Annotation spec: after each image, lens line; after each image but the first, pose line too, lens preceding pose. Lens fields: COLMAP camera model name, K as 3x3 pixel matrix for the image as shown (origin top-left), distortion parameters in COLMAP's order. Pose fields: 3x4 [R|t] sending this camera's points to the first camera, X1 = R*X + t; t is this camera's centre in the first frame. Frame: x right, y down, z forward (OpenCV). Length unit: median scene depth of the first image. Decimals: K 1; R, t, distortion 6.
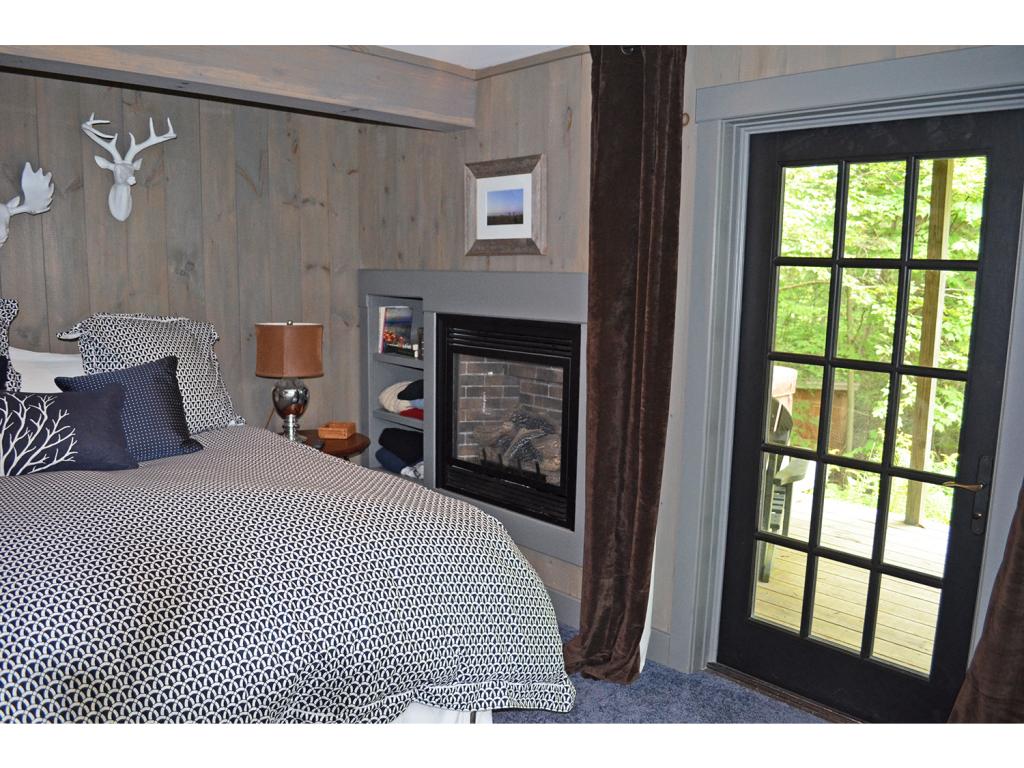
lens RADIAL K [[815.8, 0, 511.1], [0, 815.8, 381.0], [0, 0, 1]] dist [-0.064121, 0.002556]
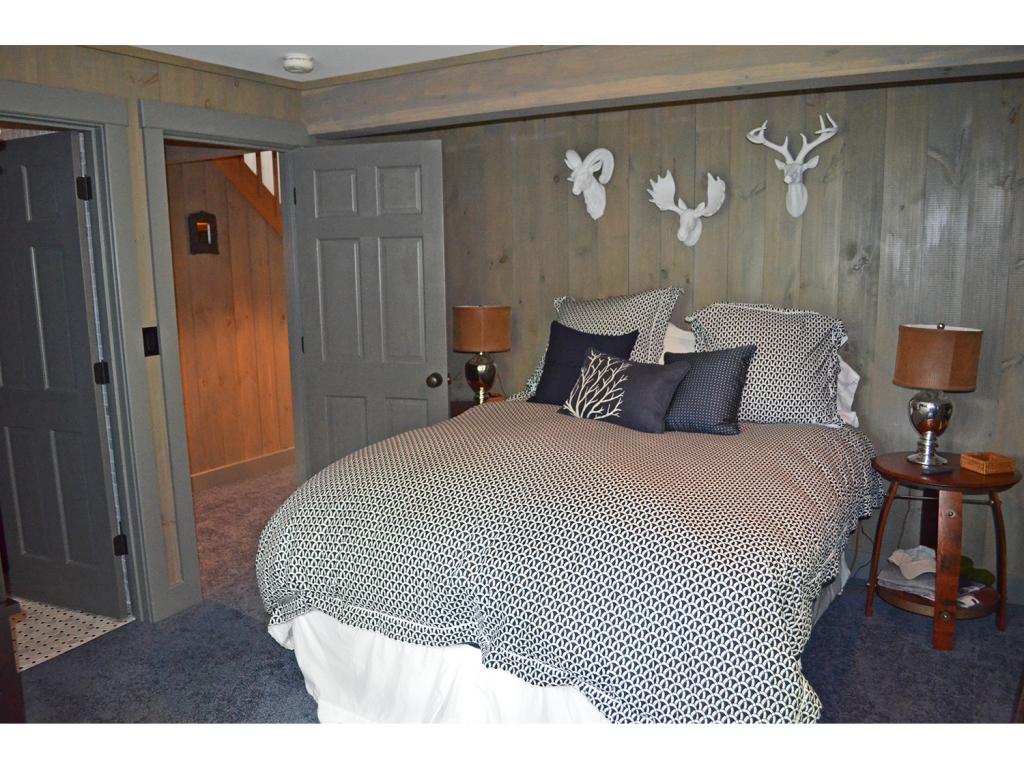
lens RADIAL K [[815.8, 0, 511.1], [0, 815.8, 385.8], [0, 0, 1]] dist [-0.064121, 0.002556]
pose [[0.277574, 0.138226, -0.950708, 0.510572], [-0.125103, 0.986370, 0.106885, -0.052342], [0.952524, 0.089268, 0.291083, 0.388958]]
